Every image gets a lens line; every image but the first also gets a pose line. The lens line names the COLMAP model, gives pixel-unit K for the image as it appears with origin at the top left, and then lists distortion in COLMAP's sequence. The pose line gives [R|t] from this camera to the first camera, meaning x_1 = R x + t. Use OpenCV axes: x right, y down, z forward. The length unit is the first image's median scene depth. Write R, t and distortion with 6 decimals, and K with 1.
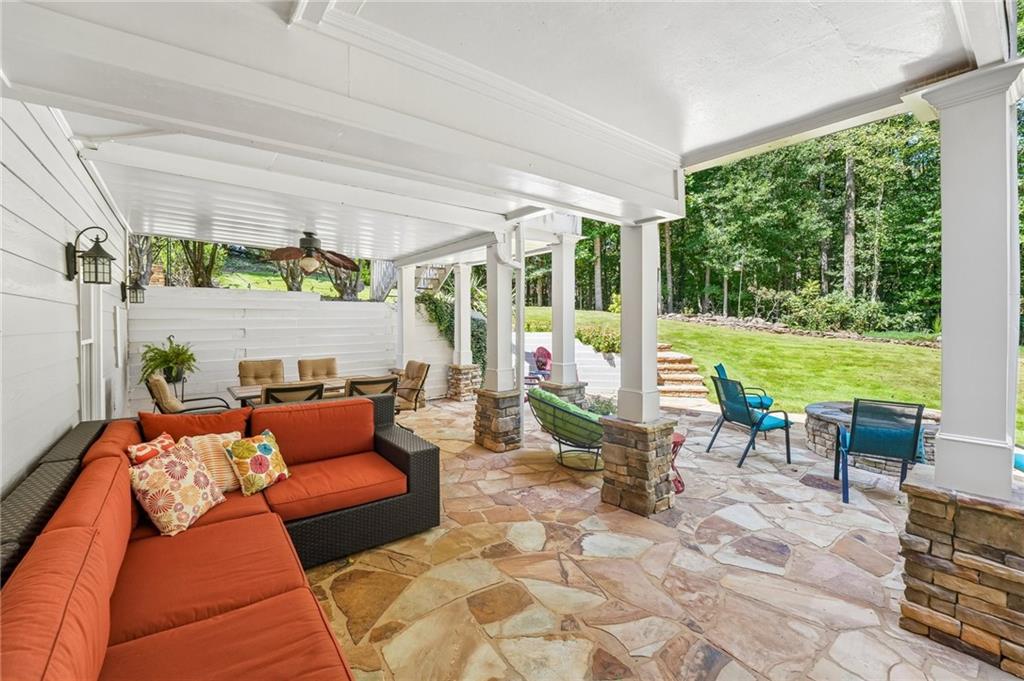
lens RADIAL K [[427.4, 0, 501.0], [0, 427.4, 322.4], [0, 0, 1]] dist [-0.028616, -0.000003]
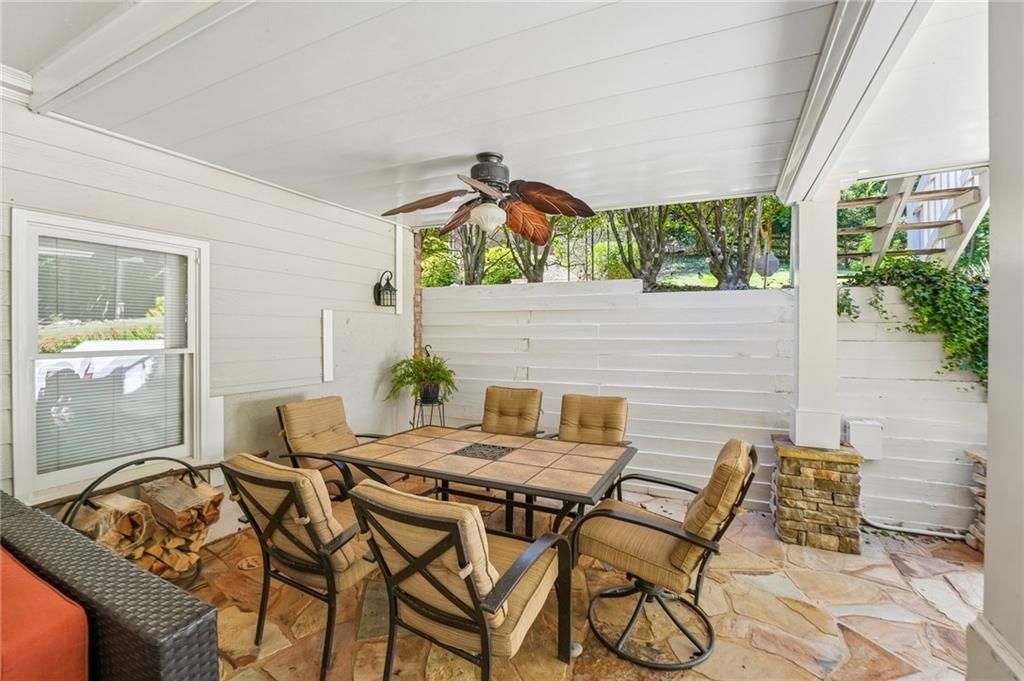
lens RADIAL K [[441.2, 0, 512.0], [0, 441.2, 340.5], [0, 0, 1]] dist [-0.000798, -0.000101]
pose [[0.452794, 0.023175, -0.891314, 0.010001], [-0.006437, 0.999721, 0.022723, 0.000348], [0.891592, -0.004551, 0.452817, 0.194035]]
